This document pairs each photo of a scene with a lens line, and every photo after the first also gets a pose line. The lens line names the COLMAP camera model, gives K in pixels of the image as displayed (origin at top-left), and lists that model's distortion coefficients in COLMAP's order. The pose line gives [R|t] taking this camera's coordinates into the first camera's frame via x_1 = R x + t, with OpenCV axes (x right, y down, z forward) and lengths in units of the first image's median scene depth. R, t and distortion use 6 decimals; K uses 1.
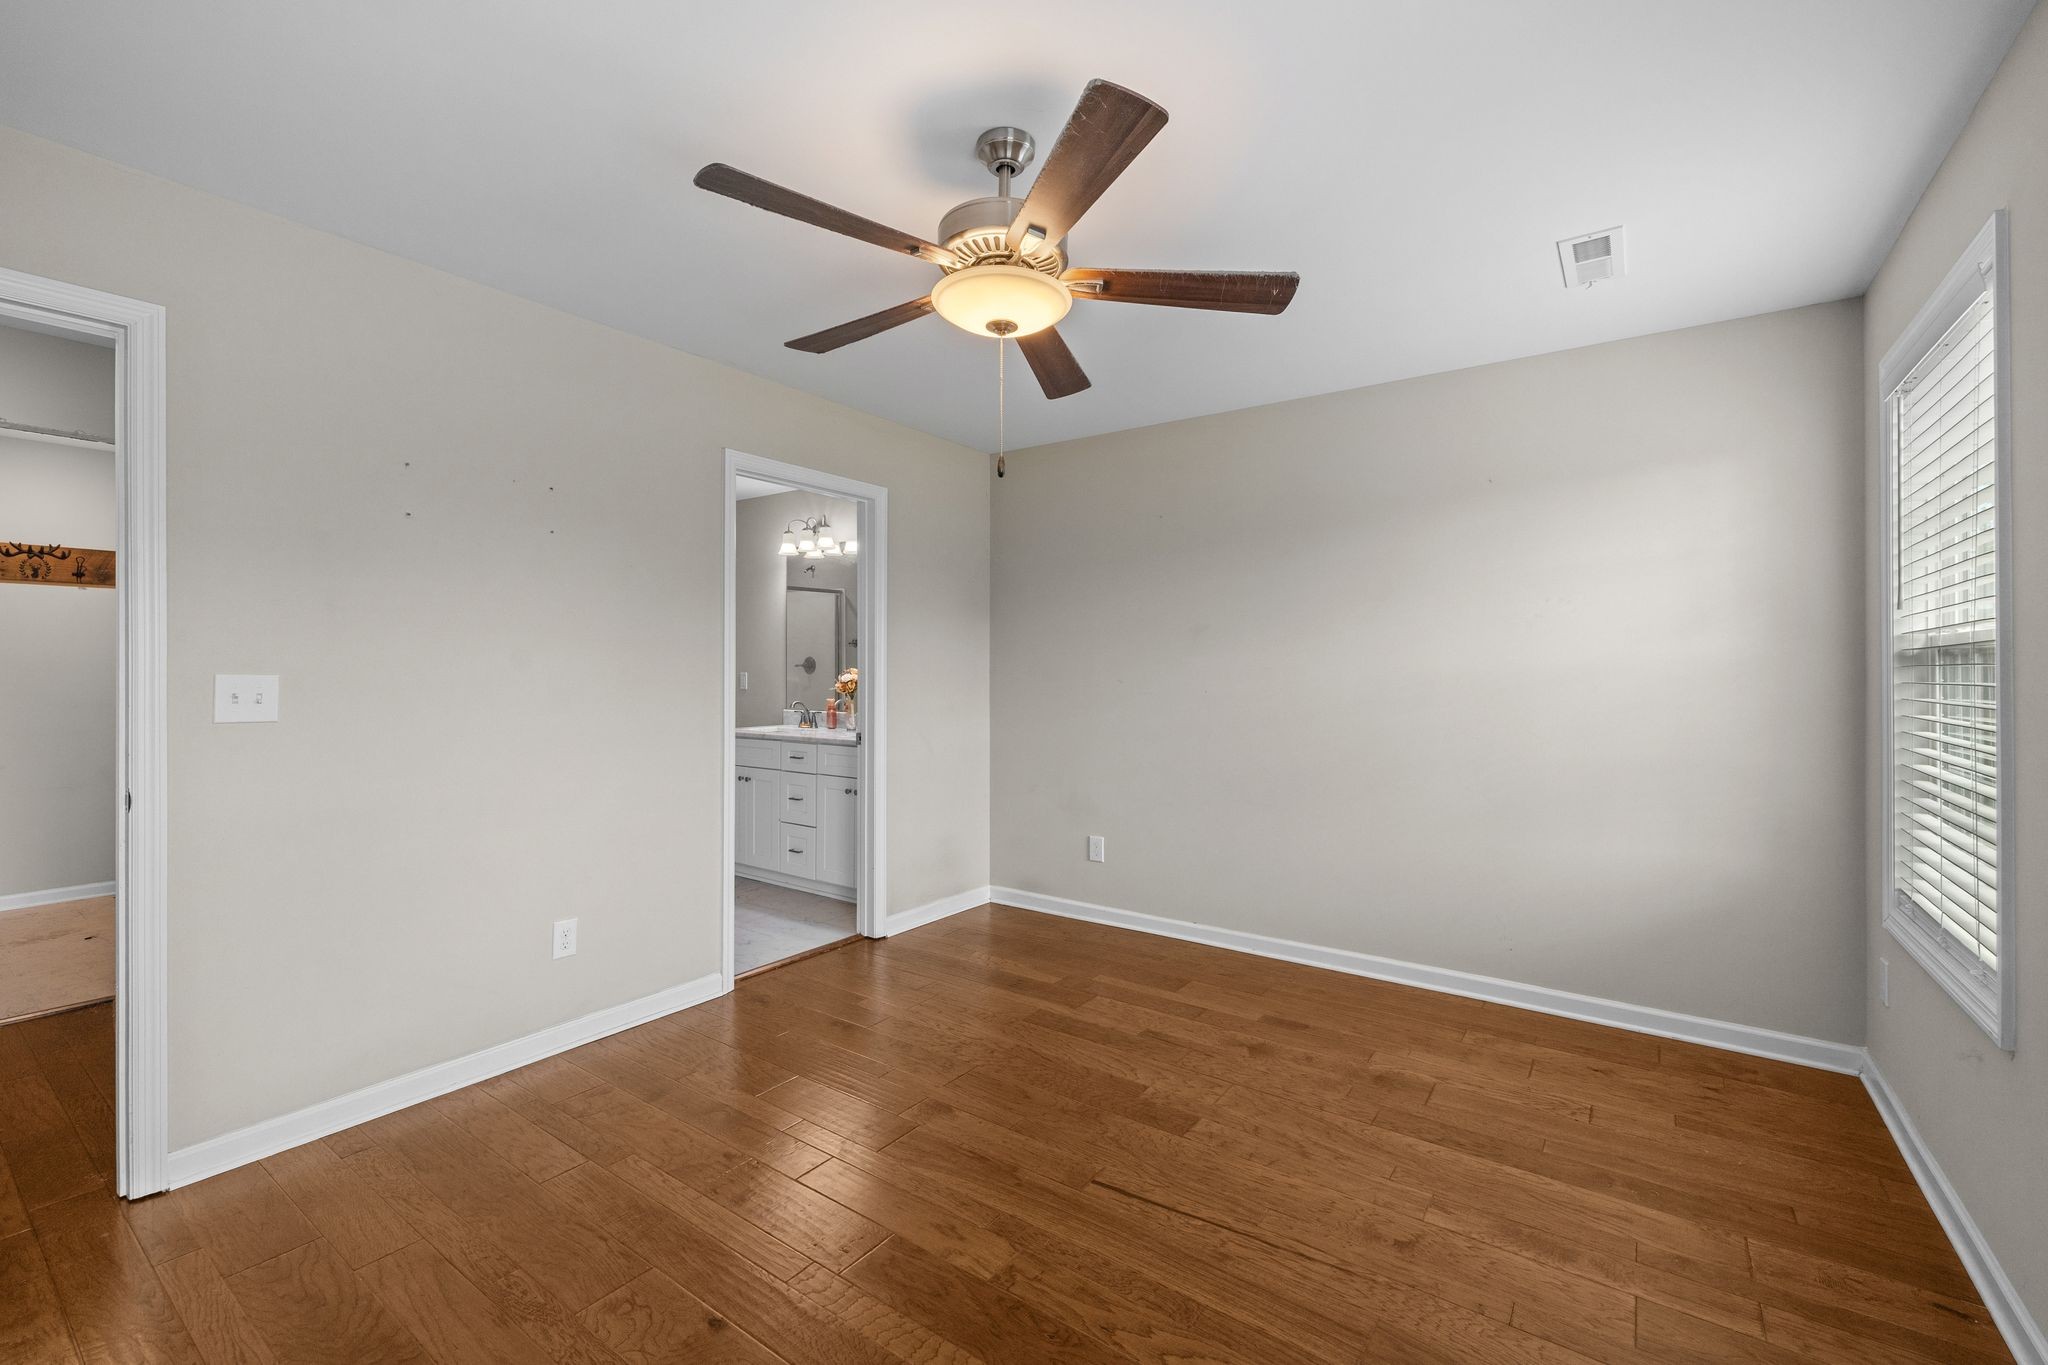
lens RADIAL K [[859.2, 0, 1024.0], [0, 859.2, 682.5], [0, 0, 1]] dist [0.001646, 0.000131]
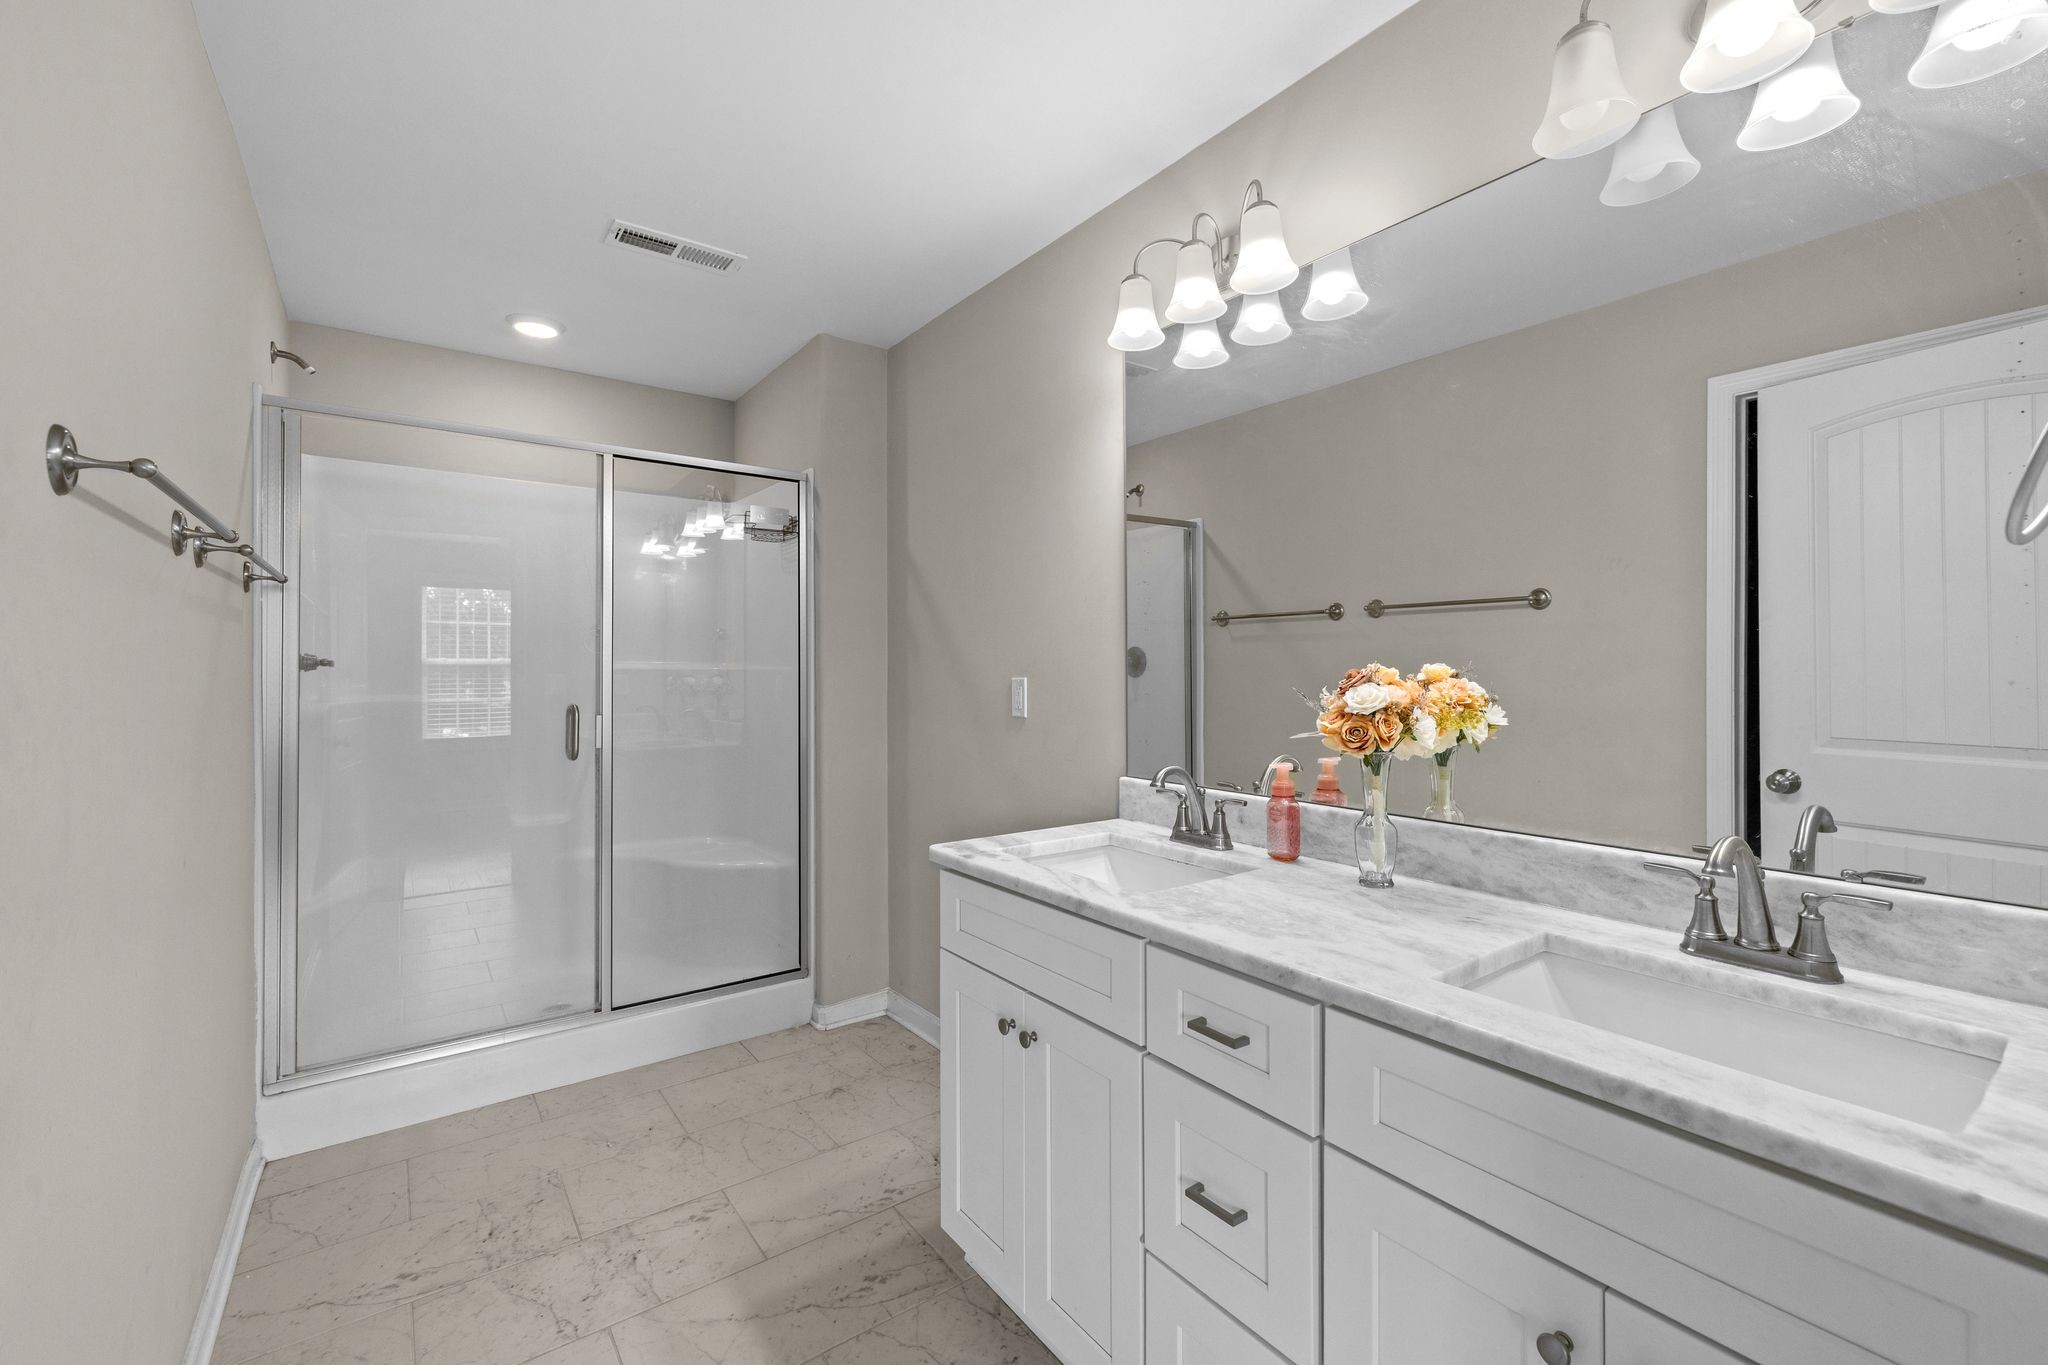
lens RADIAL K [[859.2, 0, 1024.0], [0, 859.2, 682.5], [0, 0, 1]] dist [0.001646, 0.000131]
pose [[0.951294, -0.004273, -0.308255, -0.363505], [0.003202, 0.999987, -0.003982, -0.015134], [0.308268, 0.002801, 0.951296, 1.130487]]
